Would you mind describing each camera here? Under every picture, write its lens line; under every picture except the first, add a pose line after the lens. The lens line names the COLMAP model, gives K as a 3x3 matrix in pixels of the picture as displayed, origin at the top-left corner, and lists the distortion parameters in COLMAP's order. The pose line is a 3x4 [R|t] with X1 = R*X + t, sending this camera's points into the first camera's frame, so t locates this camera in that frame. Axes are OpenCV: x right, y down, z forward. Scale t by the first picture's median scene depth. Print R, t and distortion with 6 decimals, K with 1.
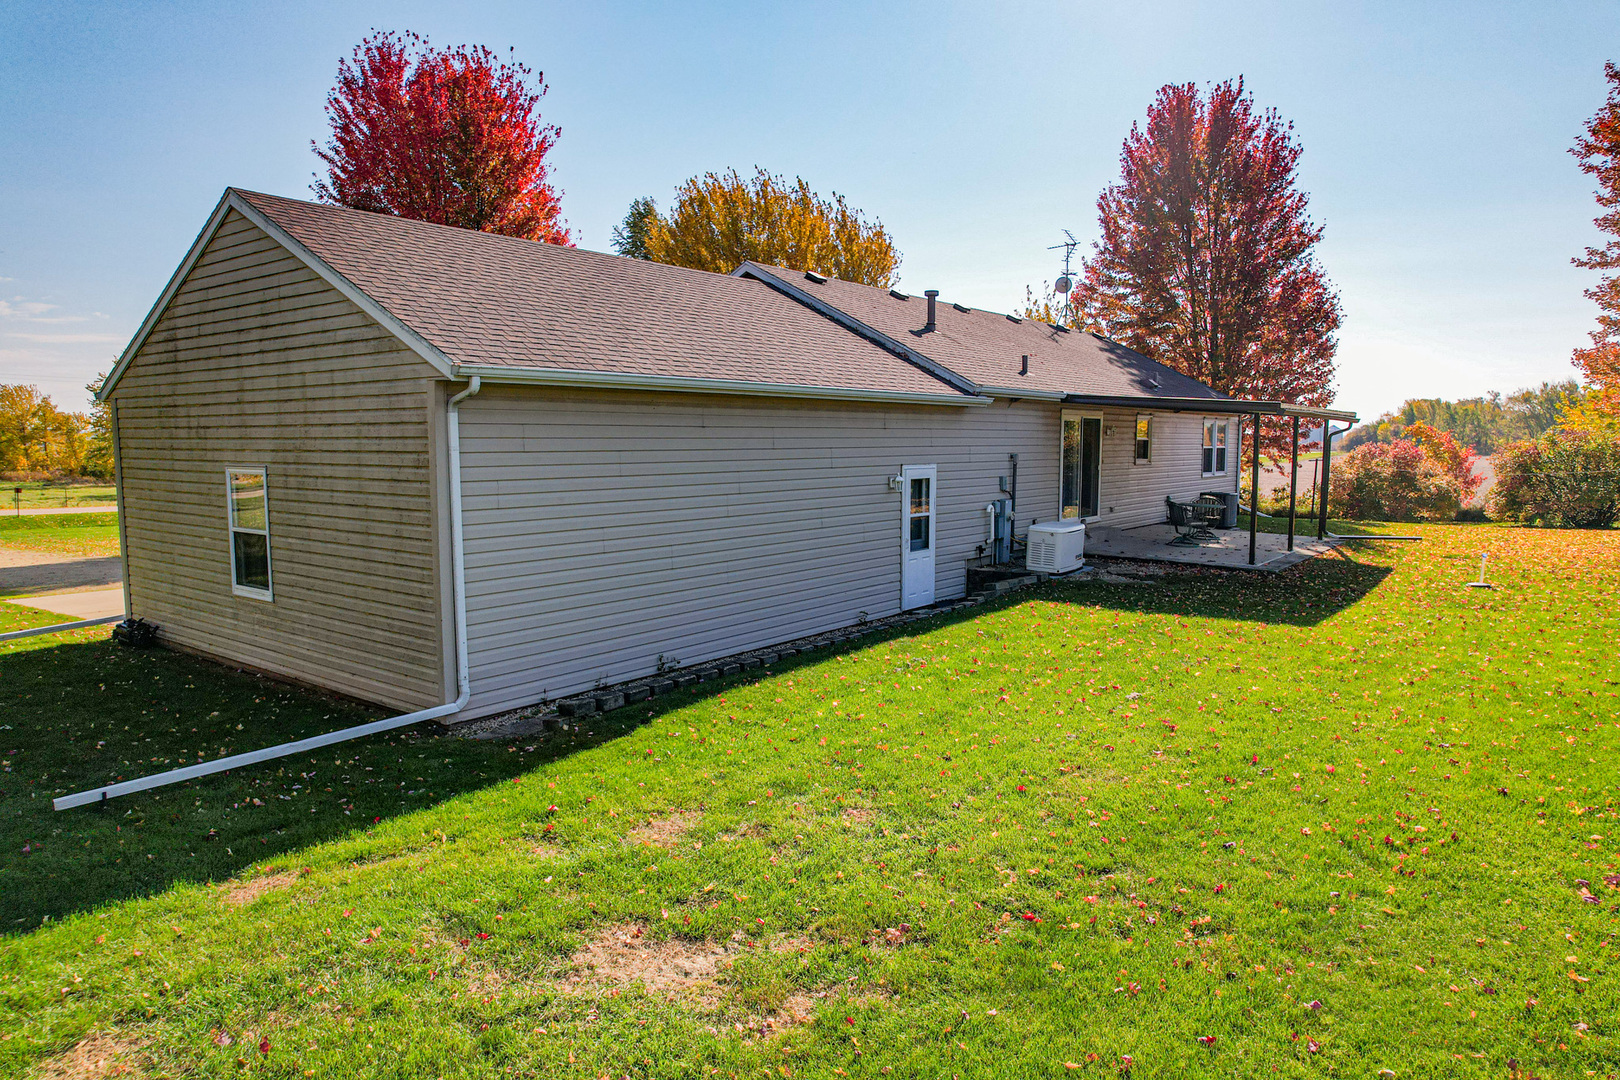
lens RADIAL K [[1030.4, 0, 819.0], [0, 1030.4, 543.5], [0, 0, 1]] dist [-0.074966, 0.069784]
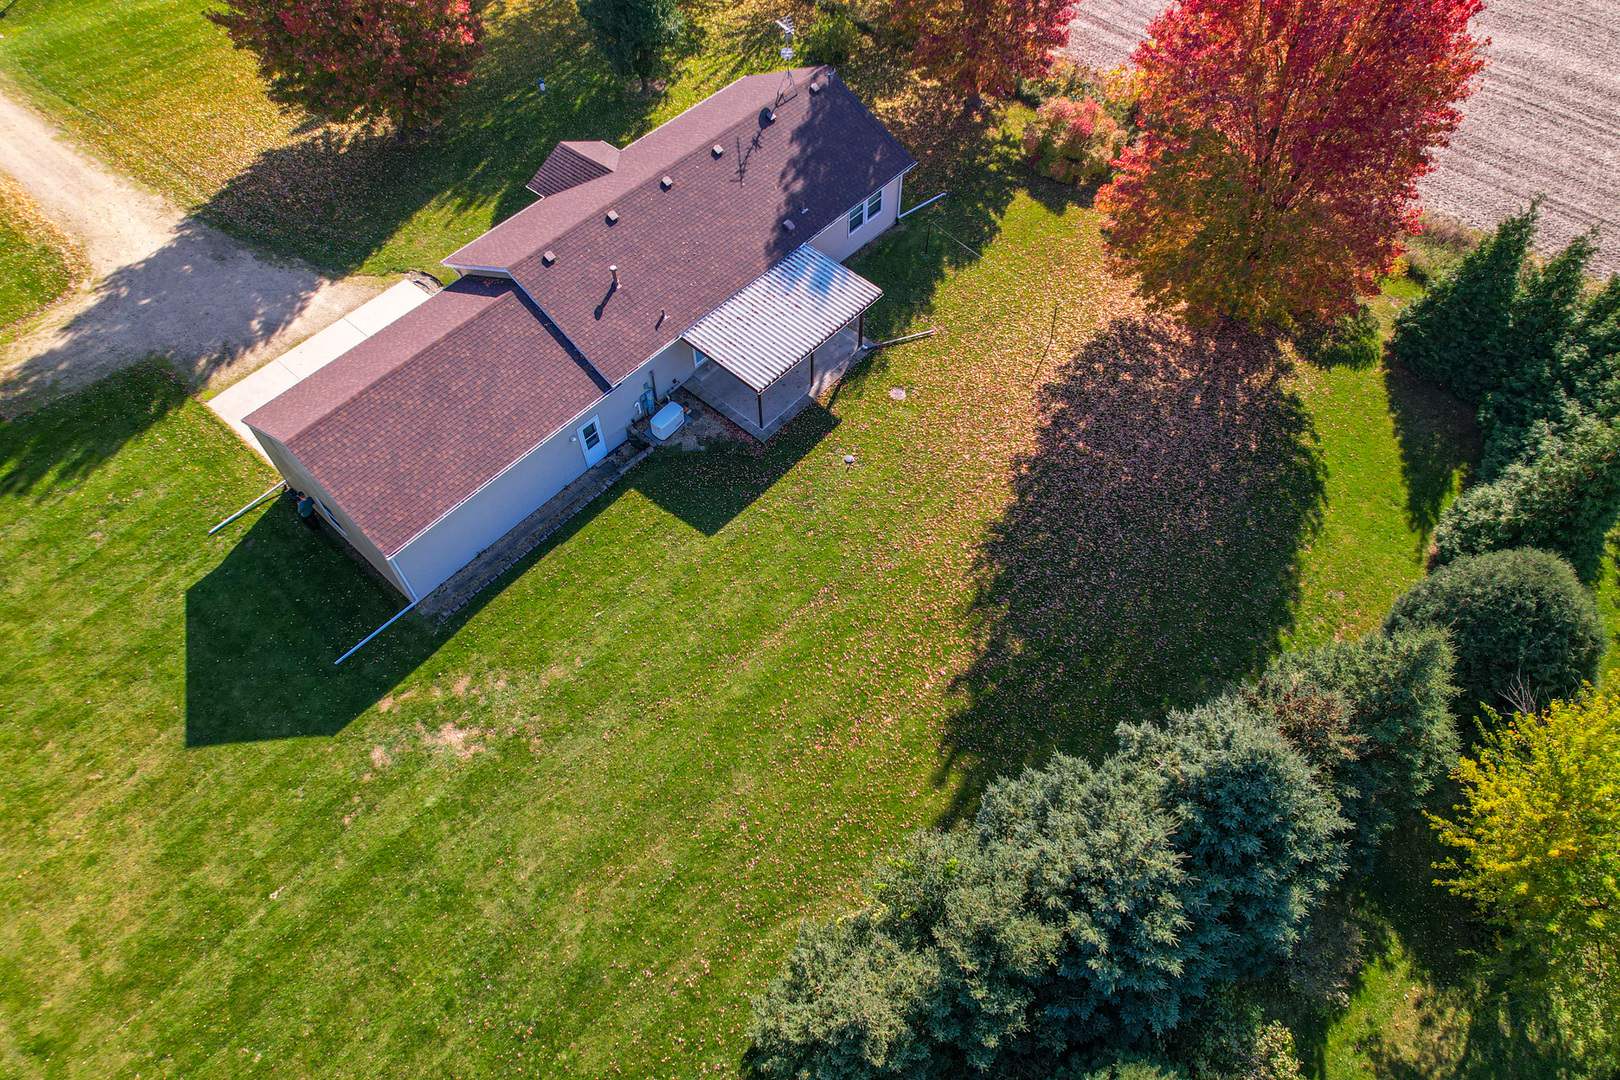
lens RADIAL K [[1030.4, 0, 819.0], [0, 1030.4, 543.5], [0, 0, 1]] dist [-0.074966, 0.069784]
pose [[0.997363, 0.058188, -0.043375, 0.721305], [-0.004766, 0.648874, 0.760881, -1.622866], [0.072419, -0.758668, 0.647440, -0.637430]]
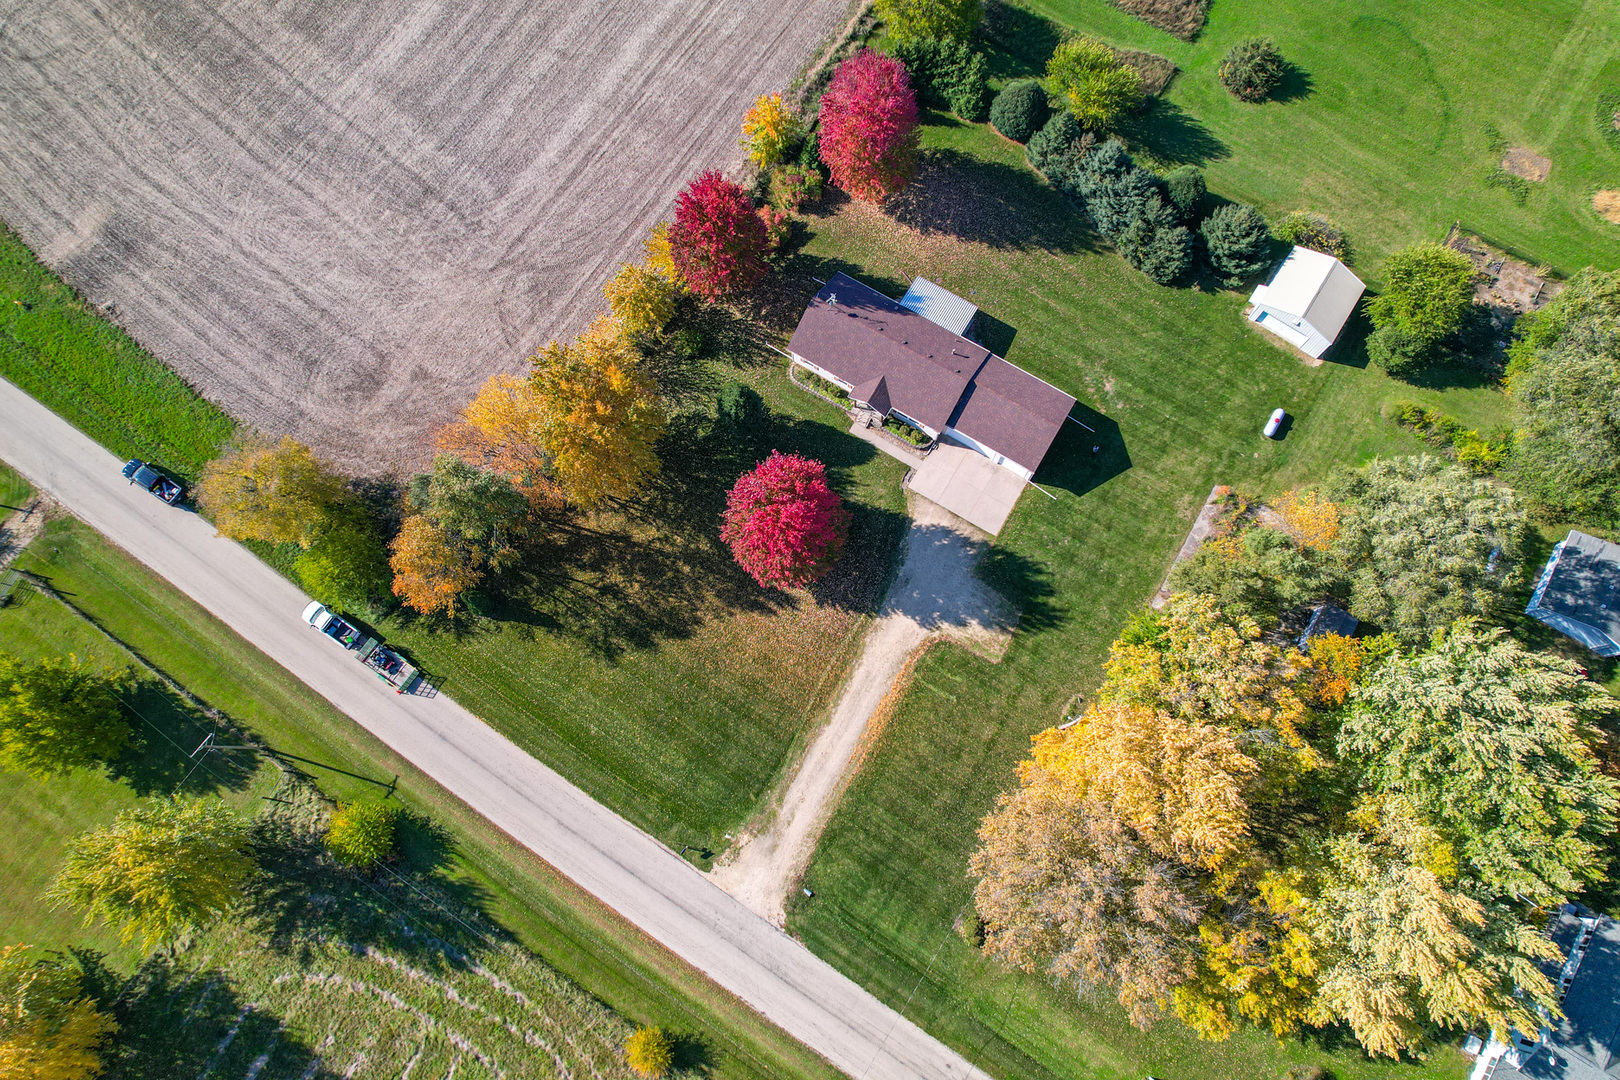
lens RADIAL K [[1035.4, 0, 818.4], [0, 1035.4, 540.7], [0, 0, 1]] dist [-0.071303, 0.060796]
pose [[-0.103806, -0.956658, 0.272084, -2.507715], [0.109699, 0.260881, 0.959118, -5.924927], [-0.988529, 0.129409, 0.077864, 1.706902]]
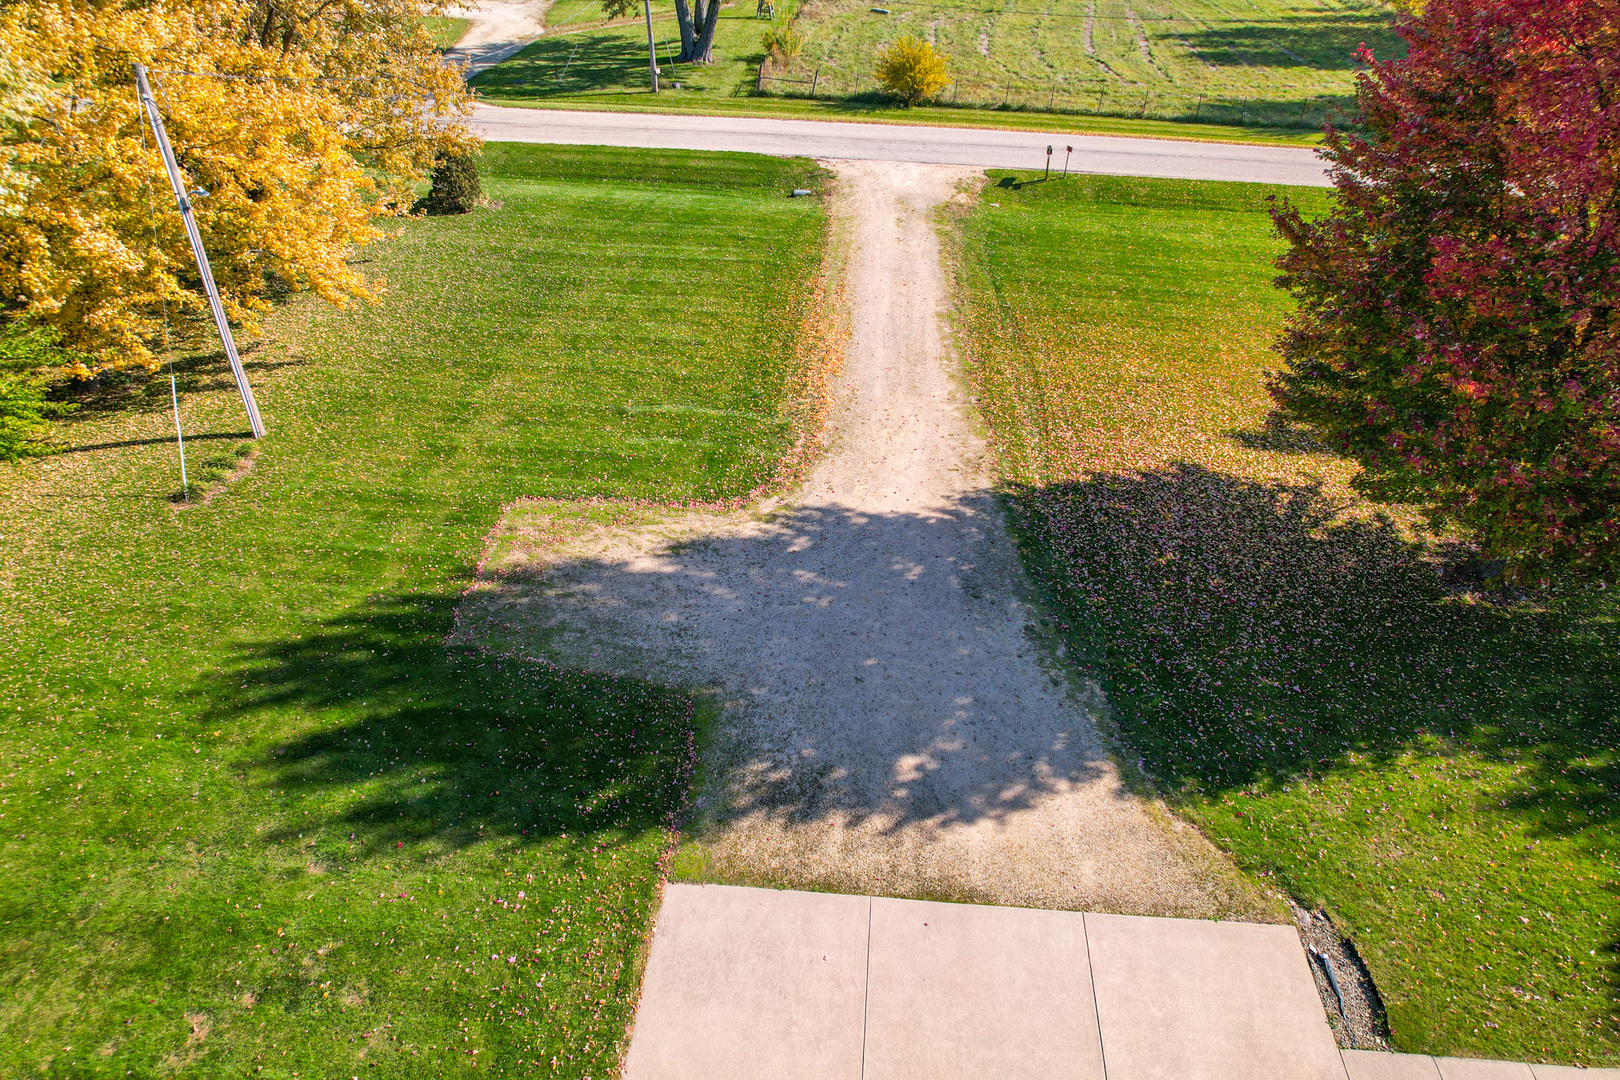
lens RADIAL K [[1035.4, 0, 818.4], [0, 1035.4, 540.7], [0, 0, 1]] dist [-0.071303, 0.060796]
pose [[0.535982, 0.505321, -0.676295, -0.334503], [-0.089322, 0.830526, 0.549771, -0.776339], [0.839491, -0.234259, 0.490283, 0.848794]]
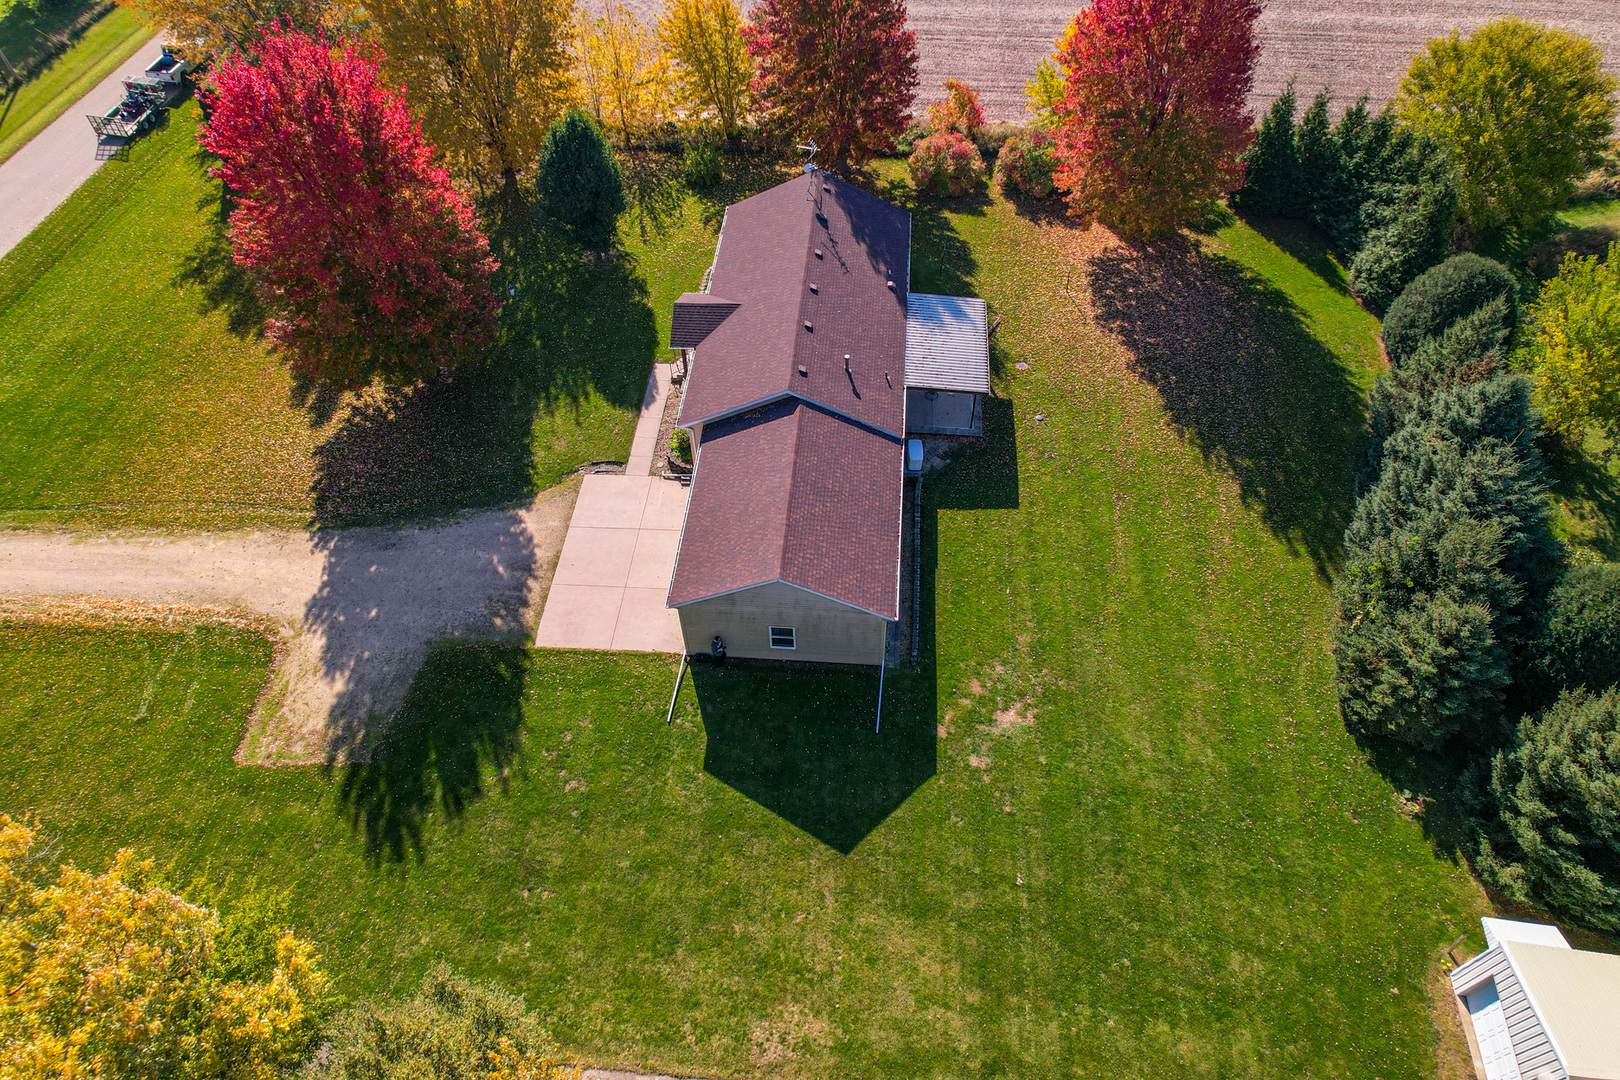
lens RADIAL K [[1035.4, 0, 818.4], [0, 1035.4, 540.7], [0, 0, 1]] dist [-0.071303, 0.060796]
pose [[0.840123, -0.427123, 0.334305, -1.076601], [0.067272, 0.693642, 0.717172, -1.969817], [-0.538208, -0.580023, 0.611478, -0.713306]]
